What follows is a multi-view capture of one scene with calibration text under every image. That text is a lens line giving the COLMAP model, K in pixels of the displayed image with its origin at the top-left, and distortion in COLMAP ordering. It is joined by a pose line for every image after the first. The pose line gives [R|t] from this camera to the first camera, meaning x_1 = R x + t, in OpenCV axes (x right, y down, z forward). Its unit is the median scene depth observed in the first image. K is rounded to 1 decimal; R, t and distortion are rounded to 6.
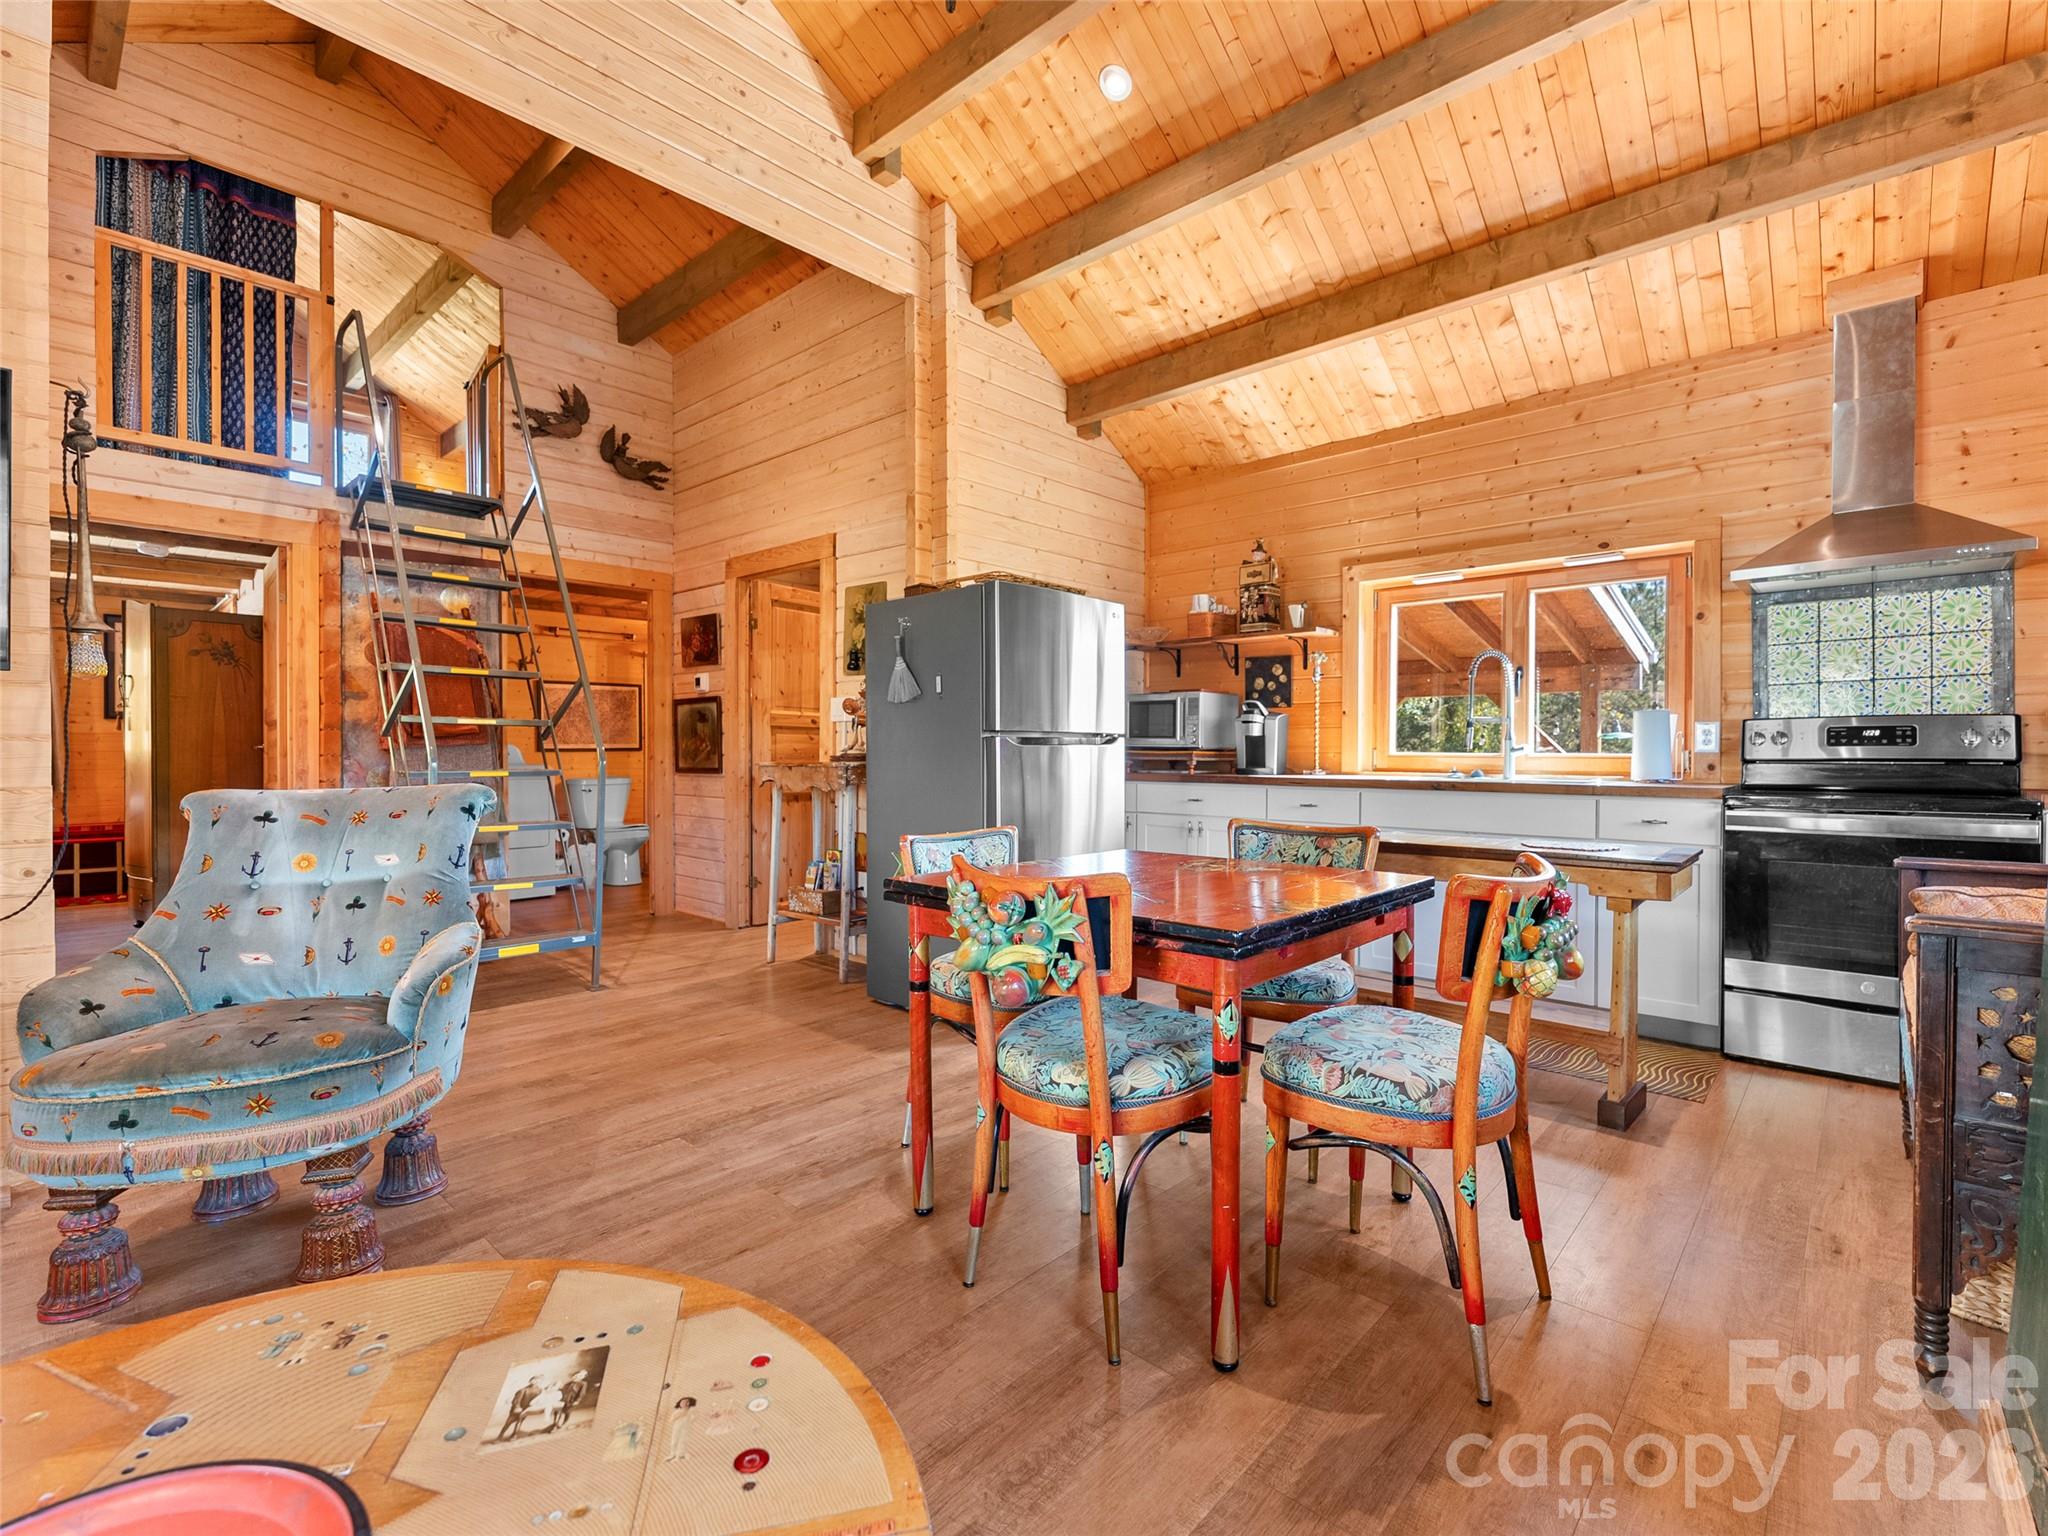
lens RADIAL K [[927.2, 0, 1055.7], [0, 927.2, 752.2], [0, 0, 1]] dist [0.001039, -0.001726]
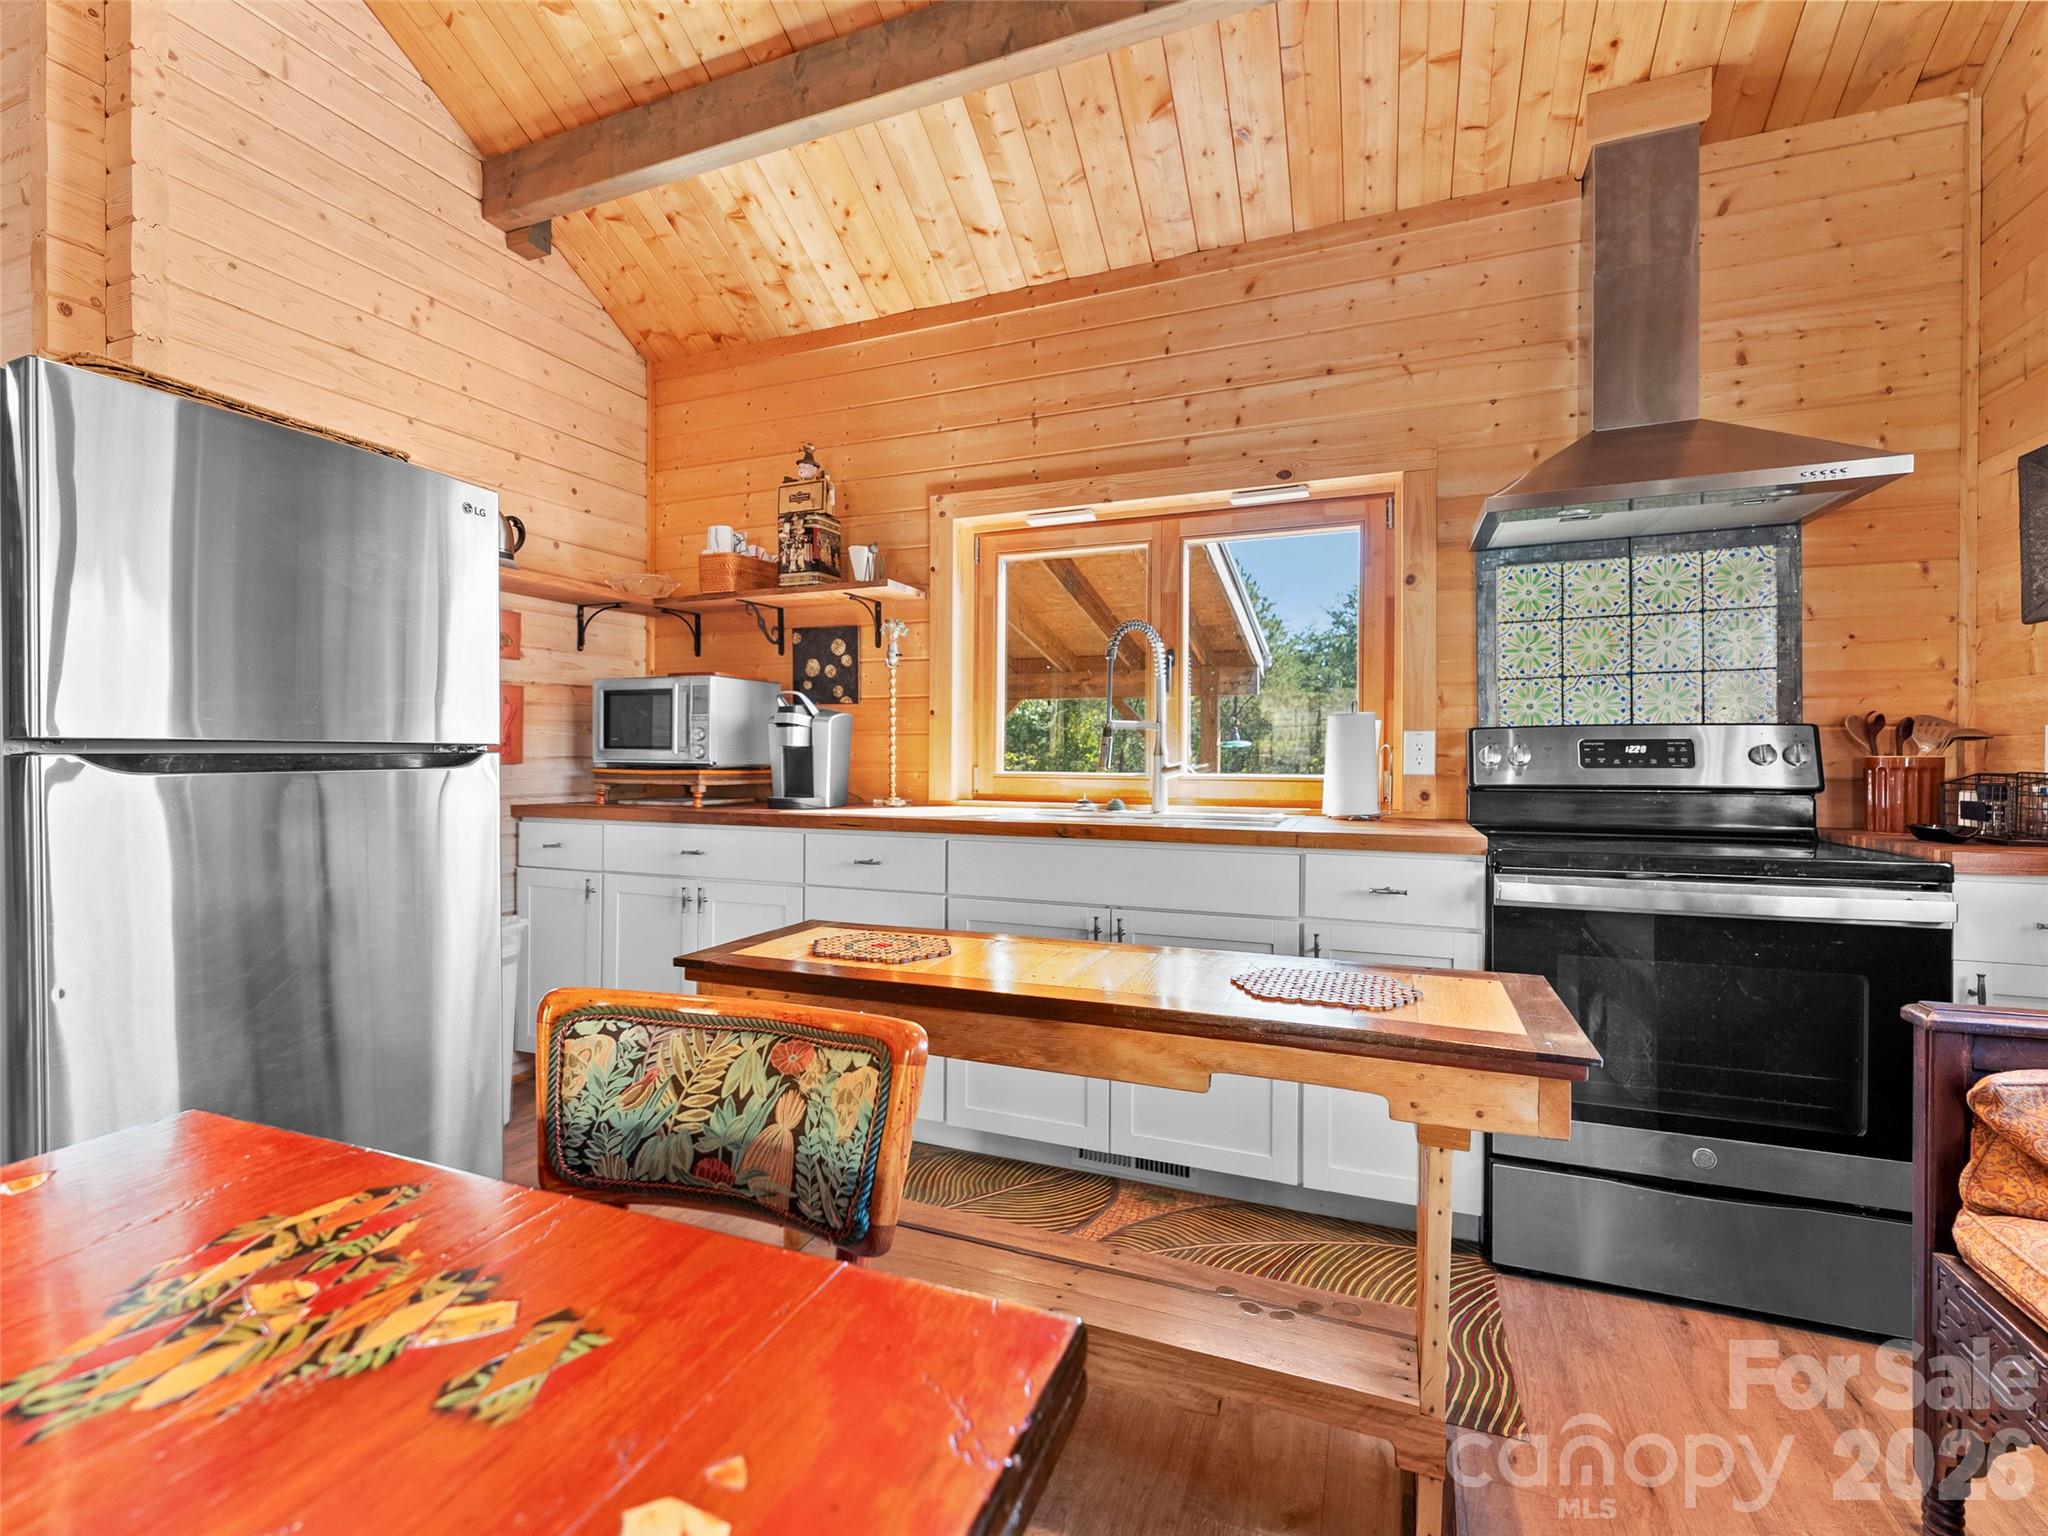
lens RADIAL K [[927.2, 0, 1002.7], [0, 927.2, 757.7], [0, 0, 1]] dist [0.001039, -0.001726]
pose [[0.943905, -0.001408, 0.330213, 0.156197], [0.000687, 0.999997, 0.002300, -0.012874], [-0.330216, -0.001944, 0.943904, 0.396199]]
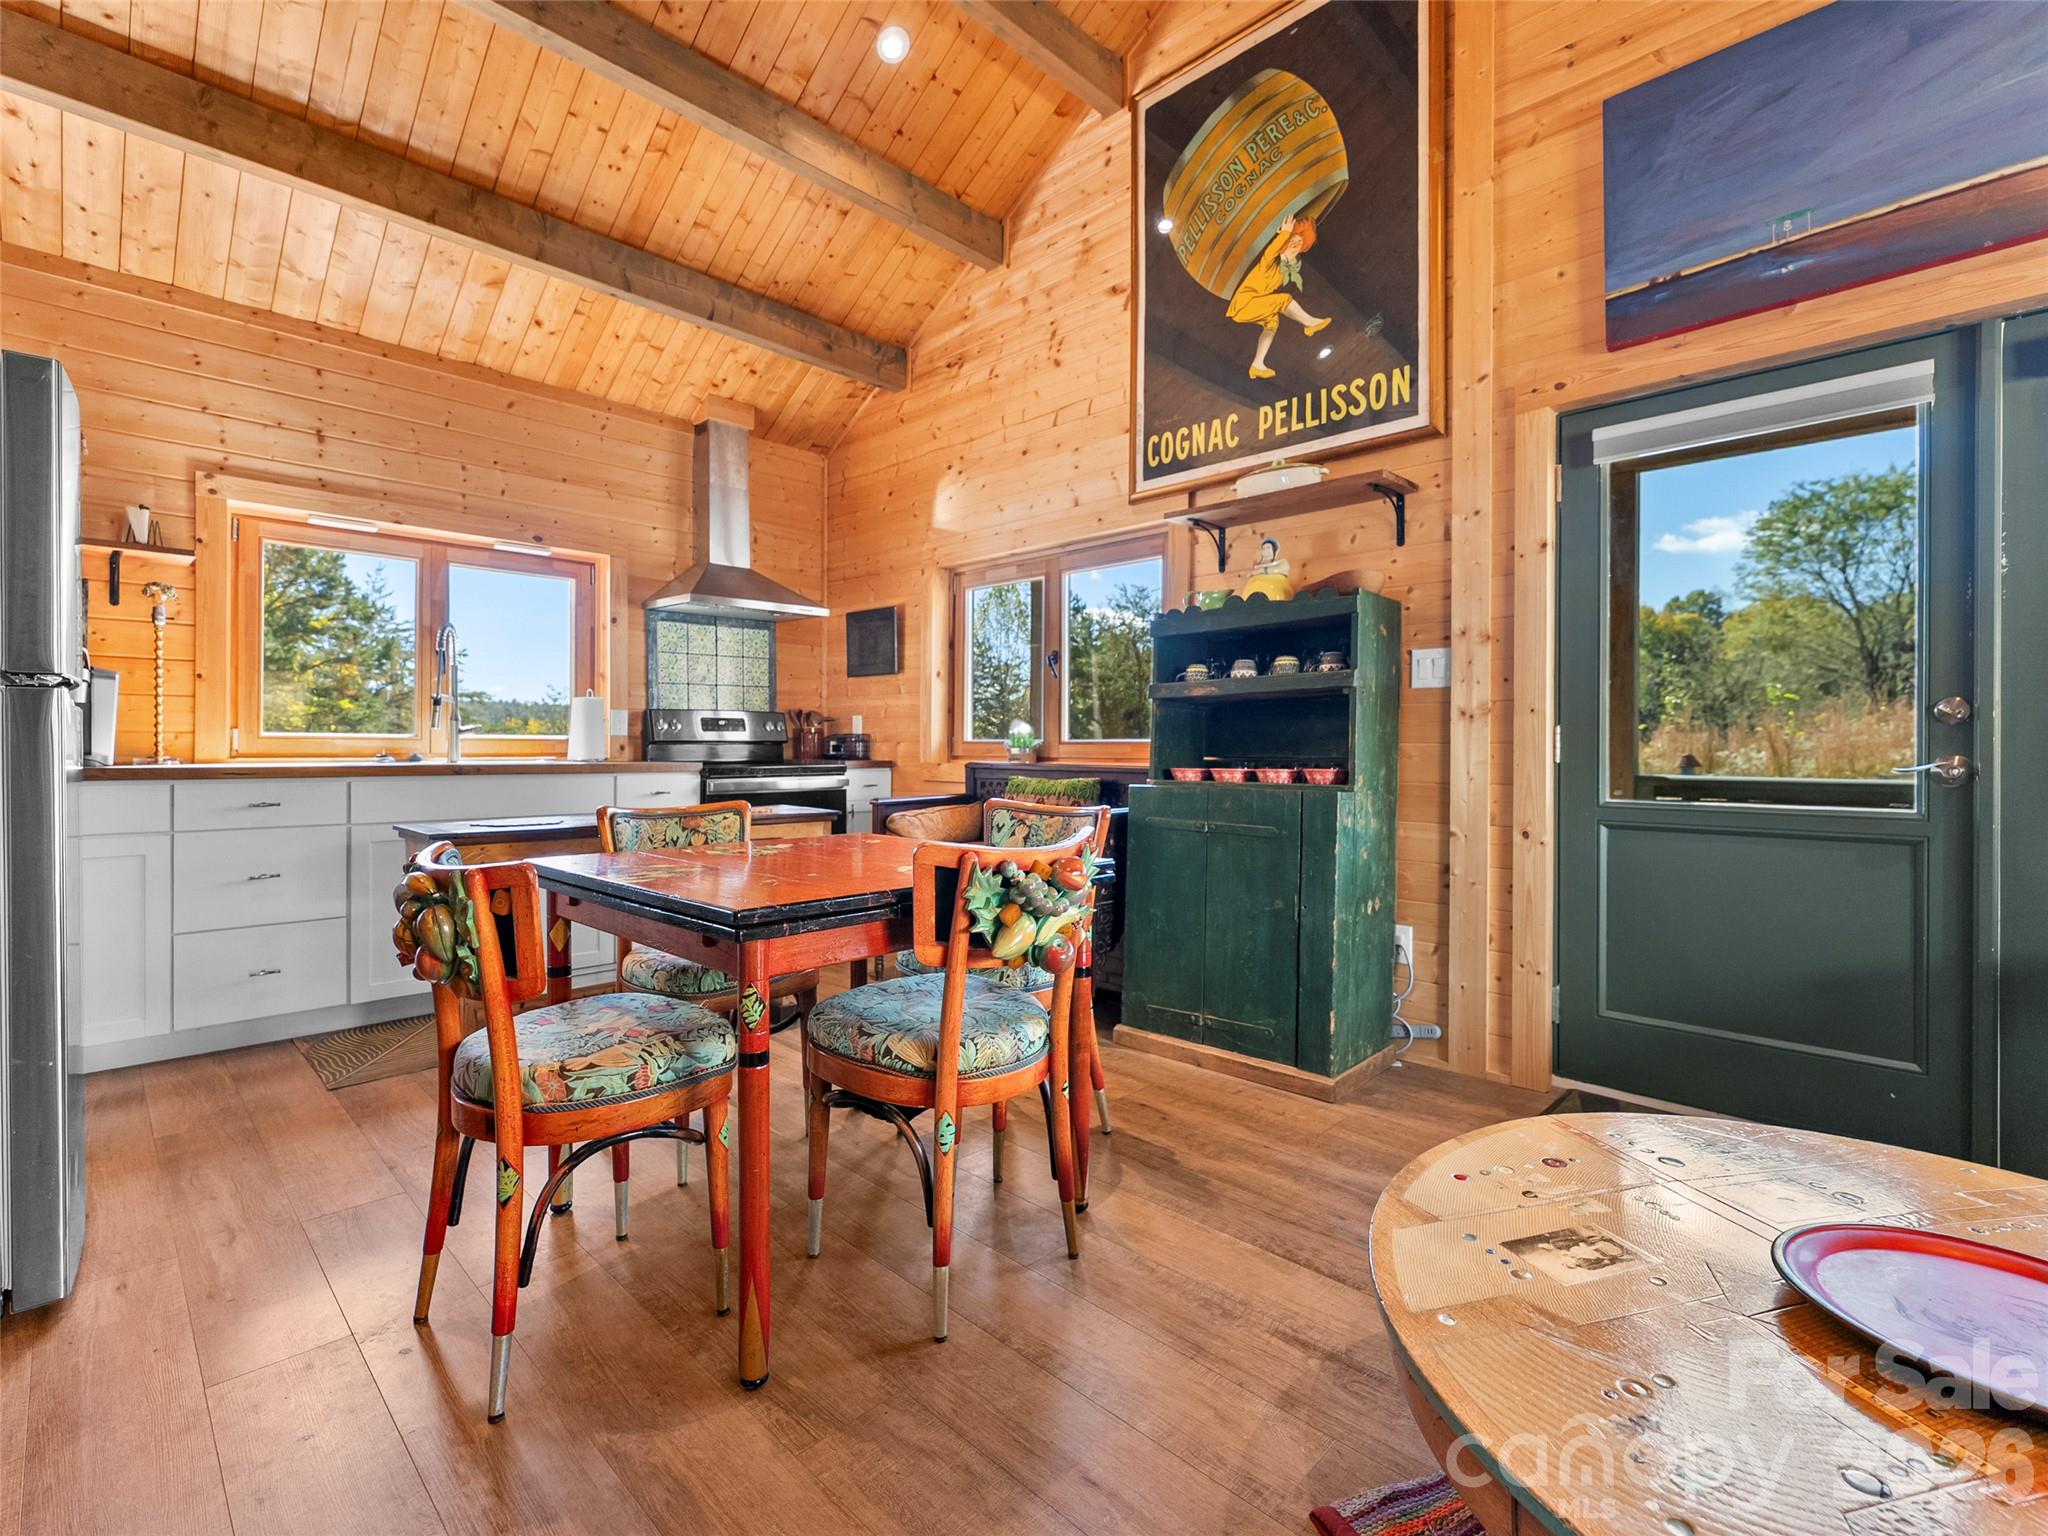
lens RADIAL K [[927.2, 0, 1006.2], [0, 927.2, 743.3], [0, 0, 1]] dist [0.001039, -0.001726]
pose [[0.054625, 0.001487, 0.998506, -0.414367], [-0.002371, 0.999996, -0.001359, 0.009818], [-0.998504, -0.002294, 0.054628, 0.389606]]
